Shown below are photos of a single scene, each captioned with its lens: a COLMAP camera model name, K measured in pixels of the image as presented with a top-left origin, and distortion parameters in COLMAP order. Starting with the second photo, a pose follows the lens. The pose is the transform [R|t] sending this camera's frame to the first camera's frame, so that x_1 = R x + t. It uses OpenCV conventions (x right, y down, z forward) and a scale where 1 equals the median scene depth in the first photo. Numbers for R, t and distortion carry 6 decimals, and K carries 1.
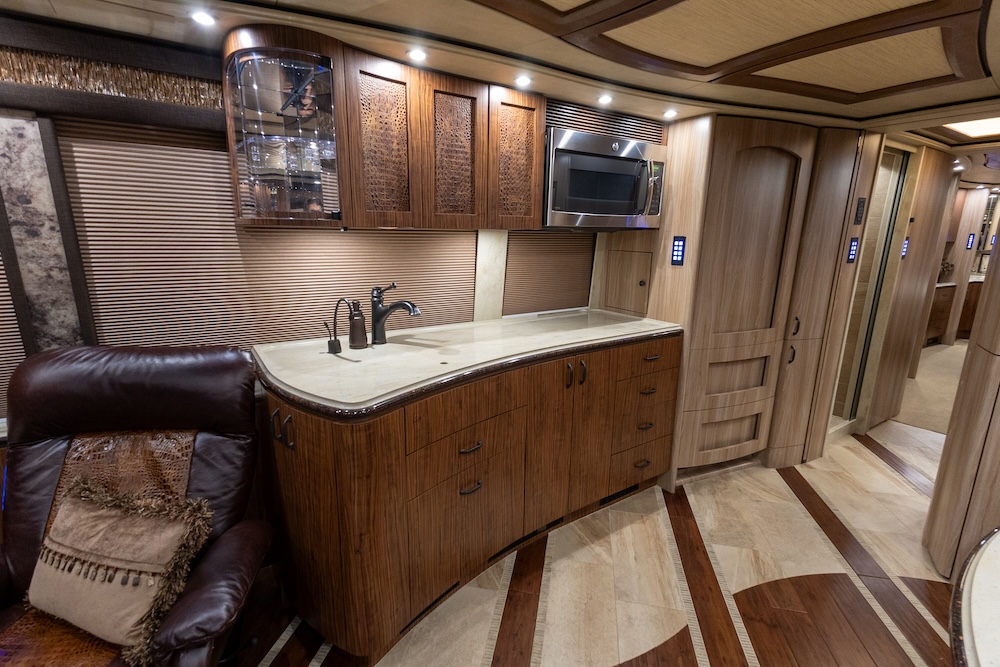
lens RADIAL K [[467.0, 0, 500.0], [0, 467.0, 333.5], [0, 0, 1]] dist [0.025458, 0.000044]
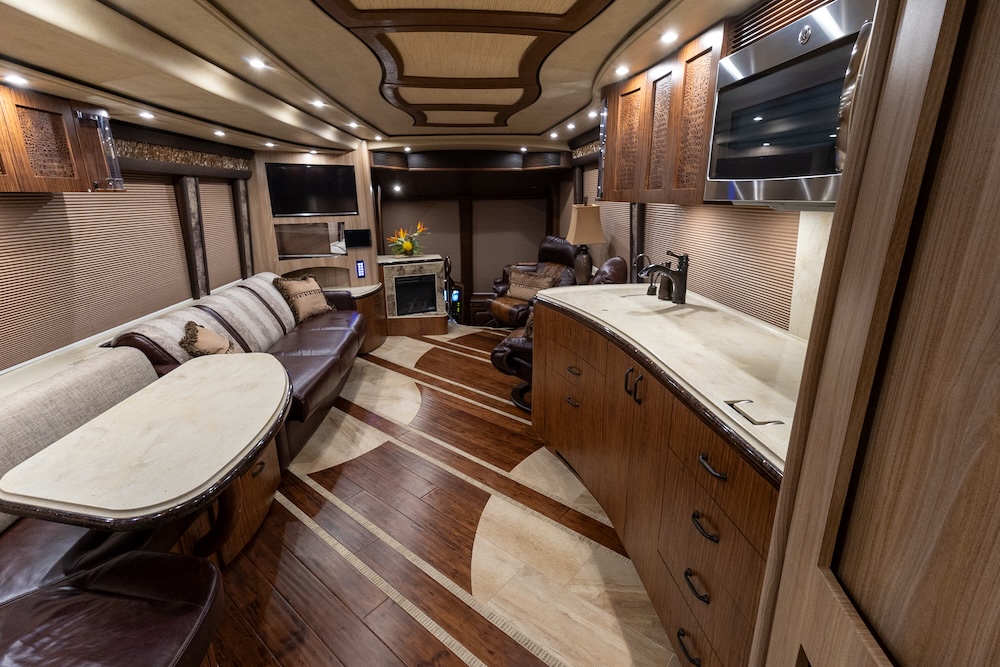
lens RADIAL K [[464.4, 0, 496.2], [0, 464.4, 333.8], [0, 0, 1]] dist [0.028520, -0.008360]
pose [[-0.496571, 0.237367, -0.834910, 0.993293], [-0.191996, 0.908019, 0.372344, -0.264366], [0.846496, 0.345194, -0.405323, 1.155829]]
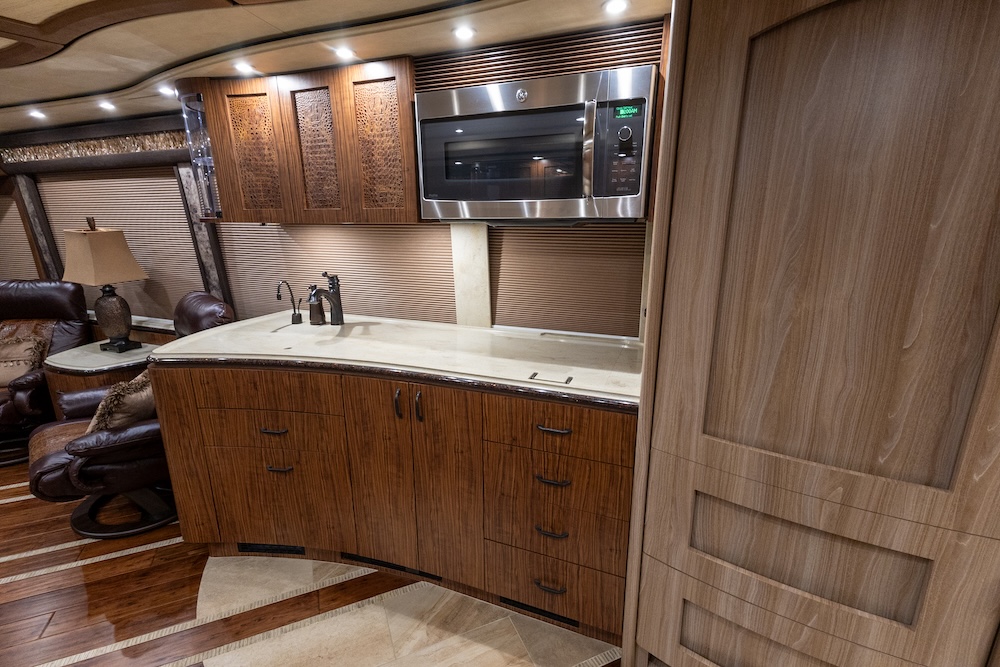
lens RADIAL K [[456.6, 0, 500.0], [0, 456.6, 333.5], [0, 0, 1]] dist [0.029461, -0.008928]
pose [[0.556102, 0.189221, -0.809287, 0.907159], [-0.168034, 0.979227, 0.113490, -0.156334], [0.813950, 0.072876, 0.576345, 0.704588]]
